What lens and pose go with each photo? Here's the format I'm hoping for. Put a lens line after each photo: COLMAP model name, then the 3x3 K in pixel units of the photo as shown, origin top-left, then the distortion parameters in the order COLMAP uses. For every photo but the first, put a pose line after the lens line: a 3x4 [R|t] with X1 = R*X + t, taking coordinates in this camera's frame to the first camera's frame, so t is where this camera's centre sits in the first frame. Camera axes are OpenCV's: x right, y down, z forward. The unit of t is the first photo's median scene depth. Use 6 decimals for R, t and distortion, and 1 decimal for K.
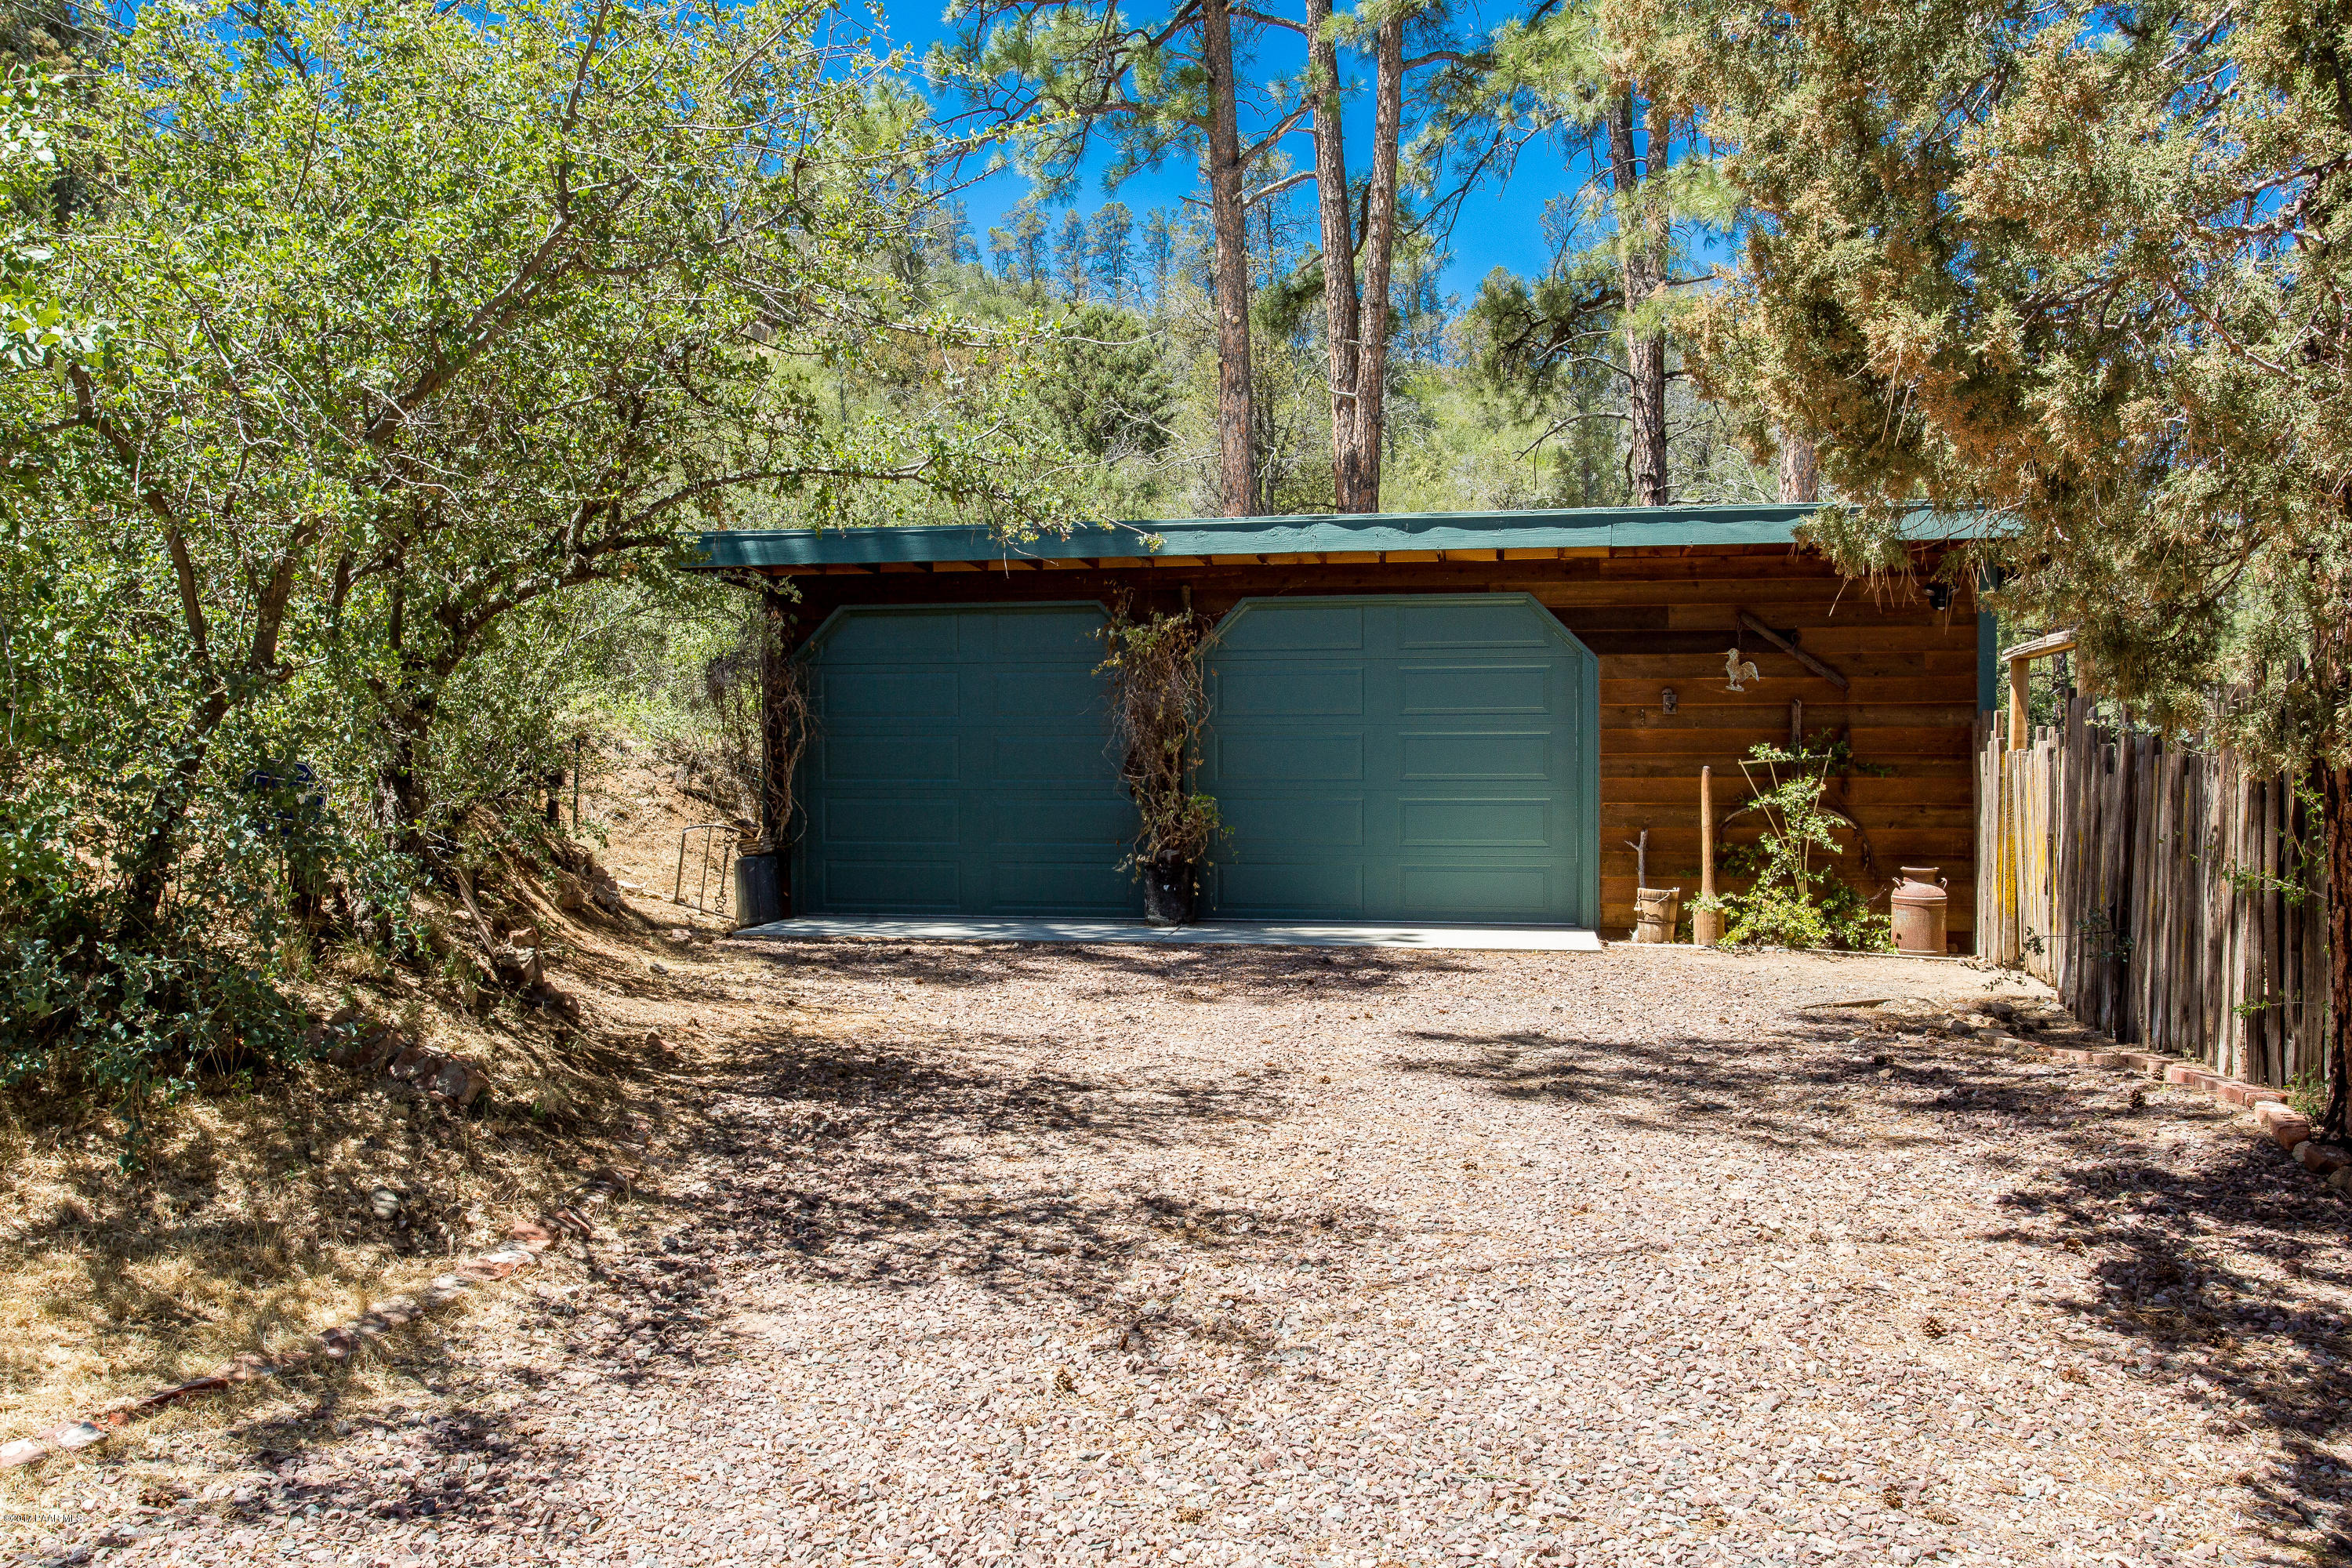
lens RADIAL K [[1946.3, 0, 1176.0], [0, 1946.3, 784.0], [0, 0, 1]] dist [0.004128, 0.000381]
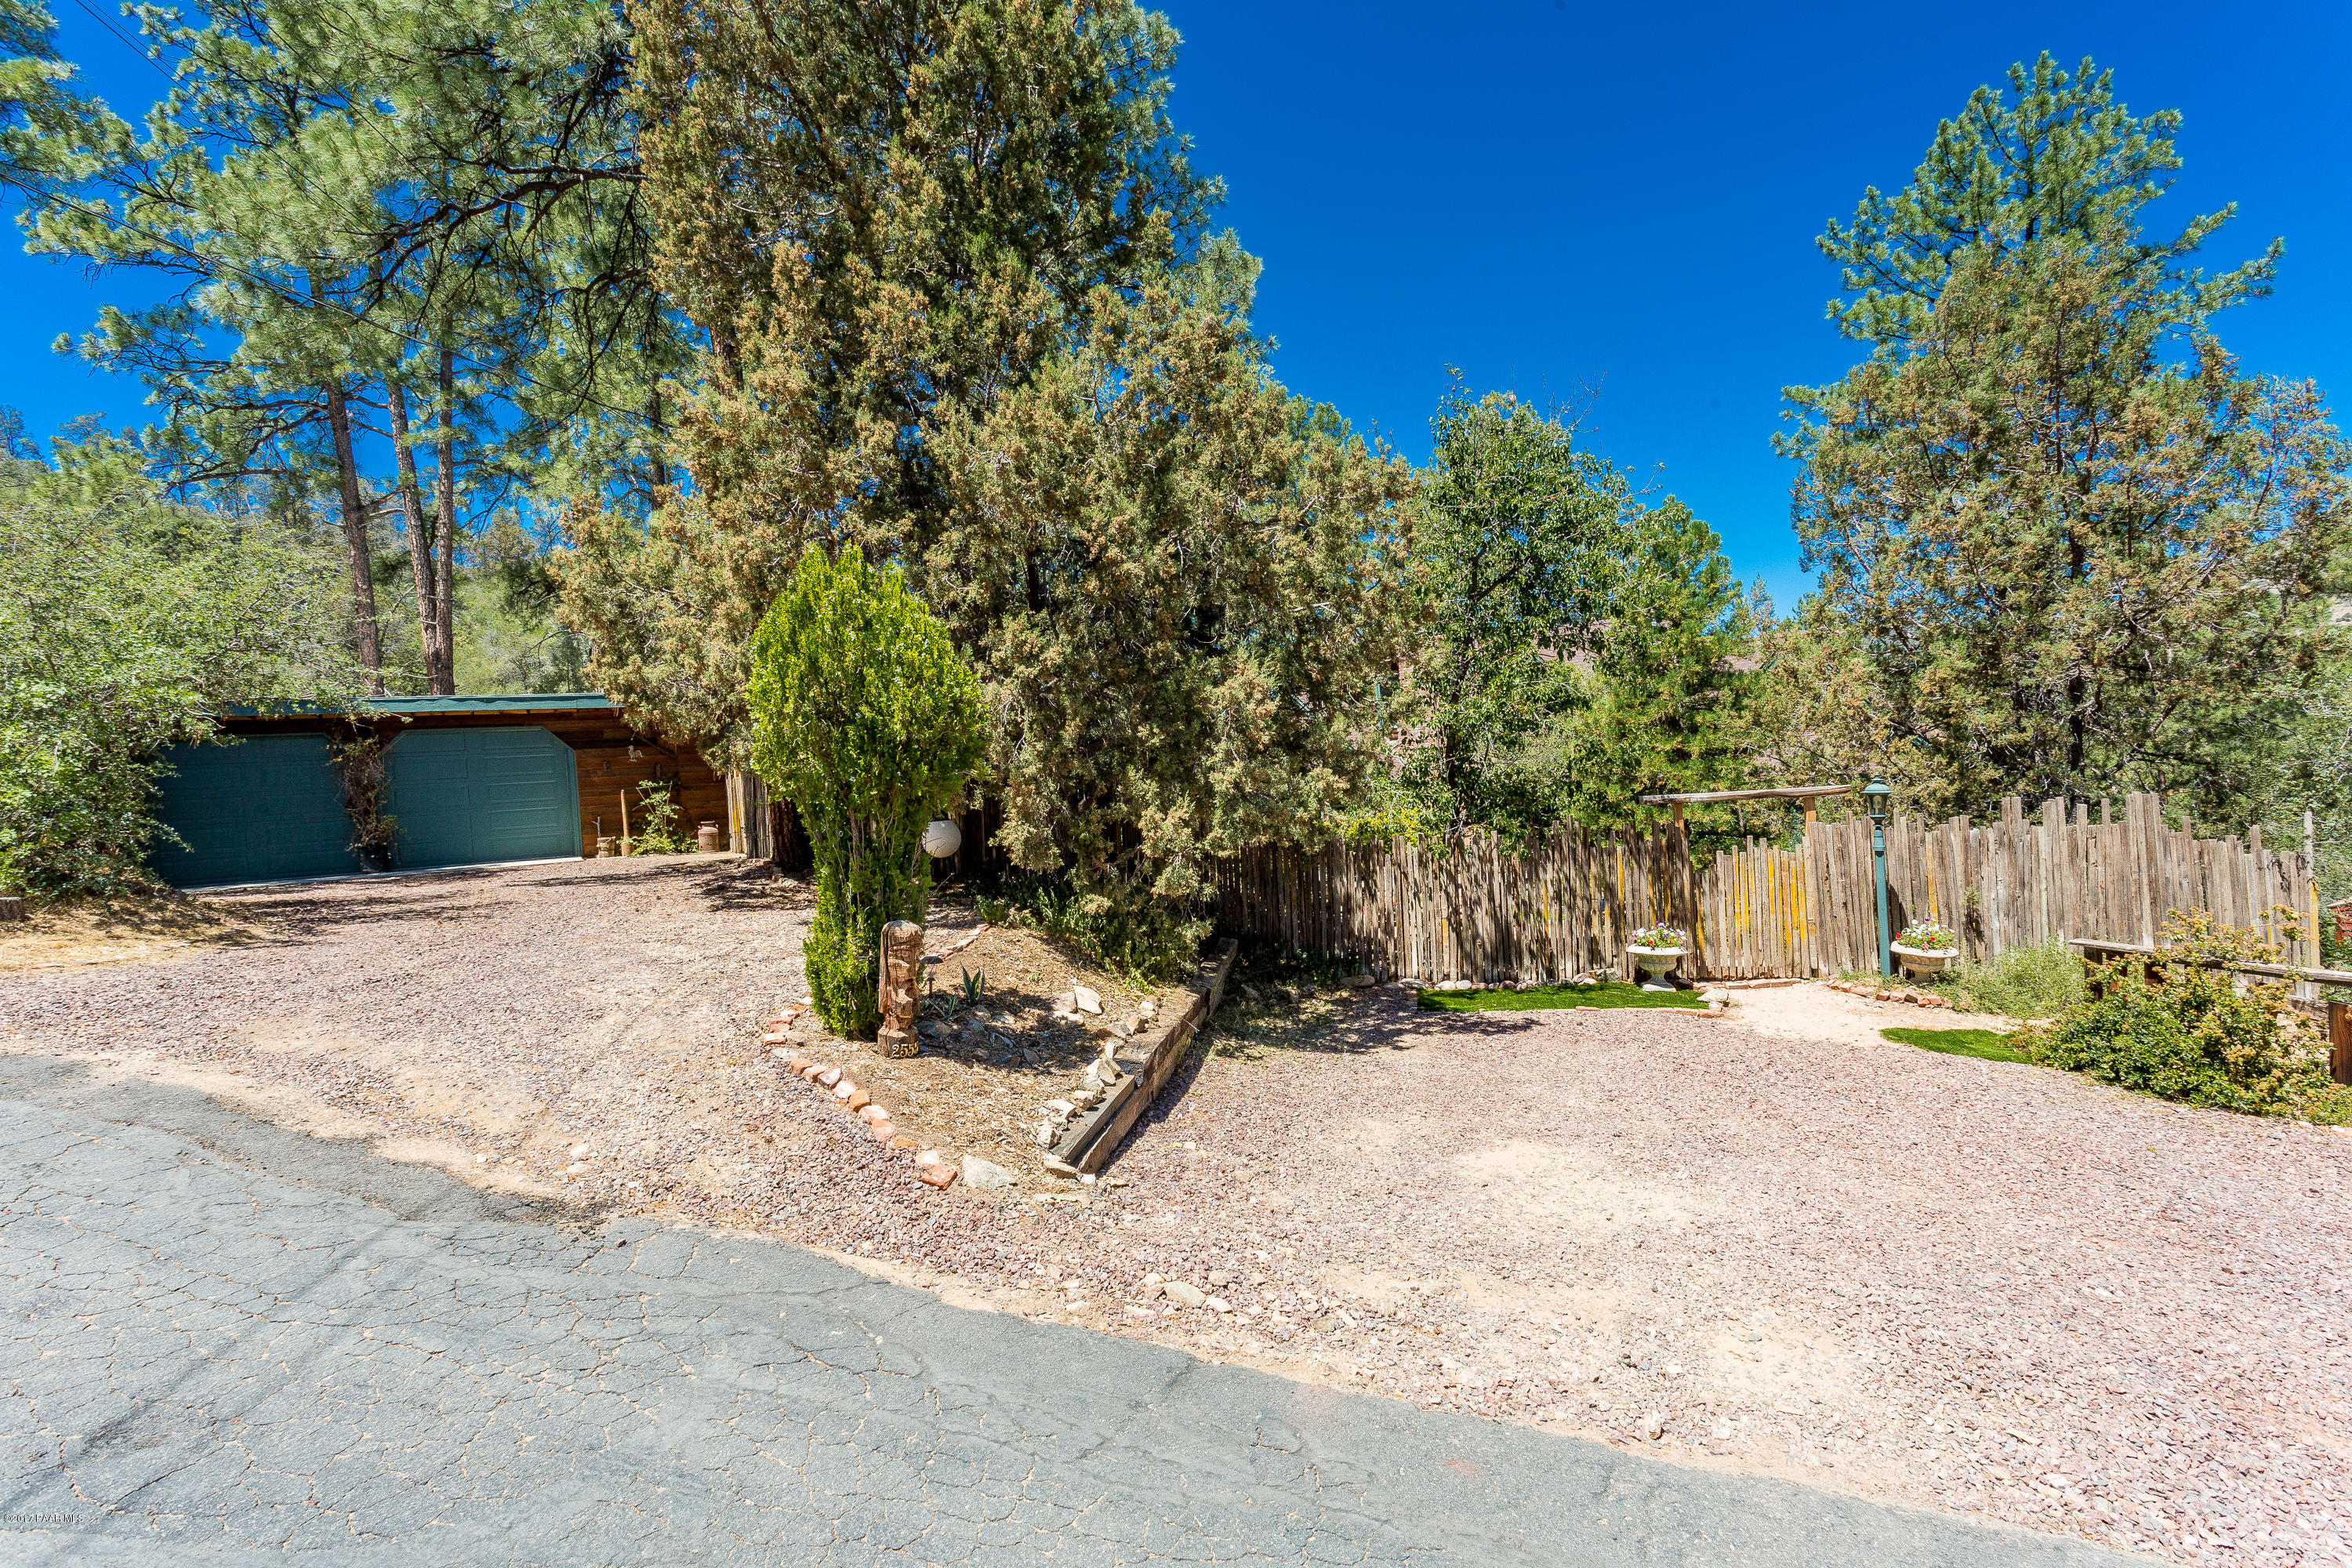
lens RADIAL K [[1112.4, 0, 1188.6], [0, 1112.4, 784.7], [0, 0, 1]] dist [-0.002059, 0.000468]
pose [[0.759176, -0.053857, 0.648653, -0.126062], [0.068802, 0.997628, 0.002307, 0.033328], [-0.647239, 0.042877, 0.761081, -0.659447]]
